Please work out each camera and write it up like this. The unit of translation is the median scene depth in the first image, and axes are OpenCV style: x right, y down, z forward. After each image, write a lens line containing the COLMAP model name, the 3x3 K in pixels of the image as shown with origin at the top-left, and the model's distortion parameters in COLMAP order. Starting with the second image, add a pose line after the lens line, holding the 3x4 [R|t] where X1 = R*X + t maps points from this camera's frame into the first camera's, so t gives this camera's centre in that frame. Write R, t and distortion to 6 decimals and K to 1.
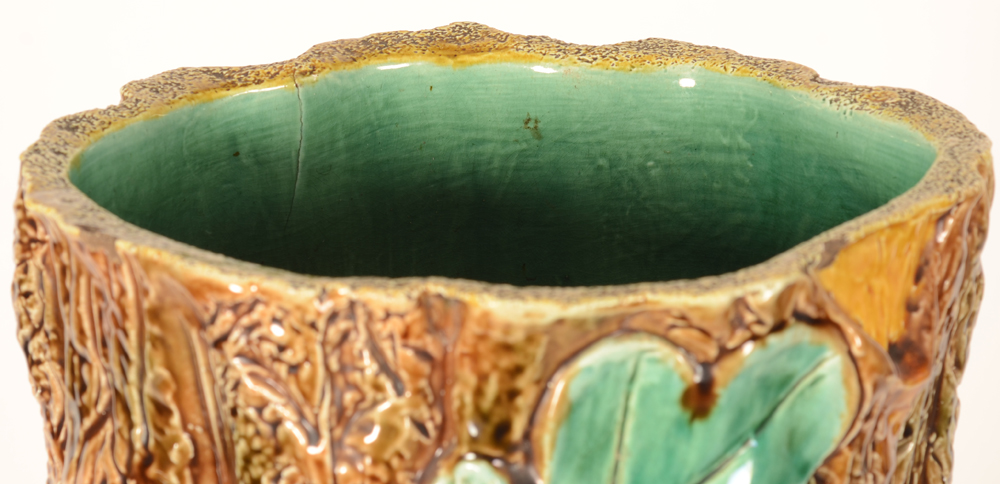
lens RADIAL K [[2933.7, 0, 499.6], [0, 2933.7, 241.7], [0, 0, 1]] dist [0.128989, 0.000000]
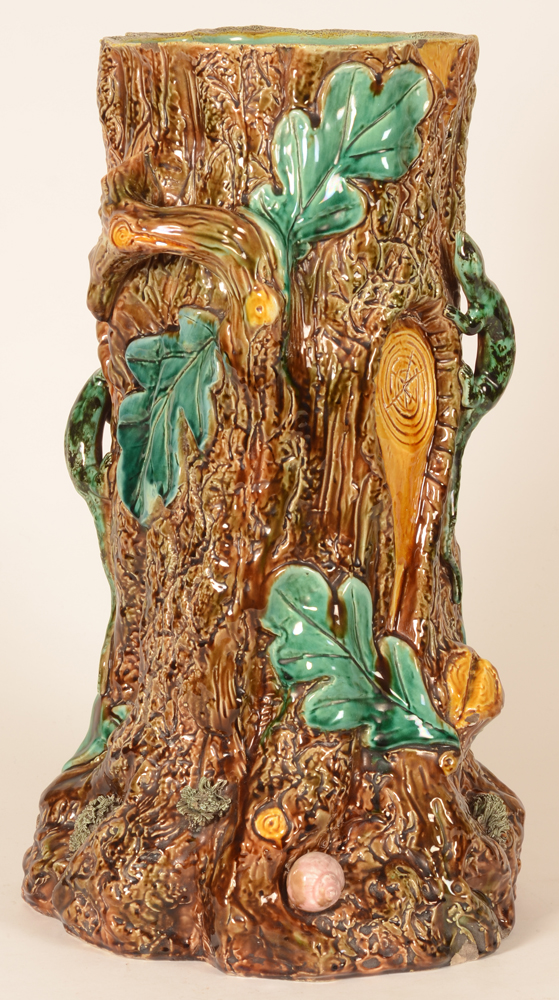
lens RADIAL K [[2582.7, 0, 279.8], [0, 2582.7, 500.4], [0, 0, 1]] dist [0.102779, 0.000000]
pose [[0.995610, -0.017793, 0.091896, -0.252282], [0.026509, 0.995171, -0.094511, 0.664132], [-0.089771, 0.096532, 0.991273, -1.363577]]
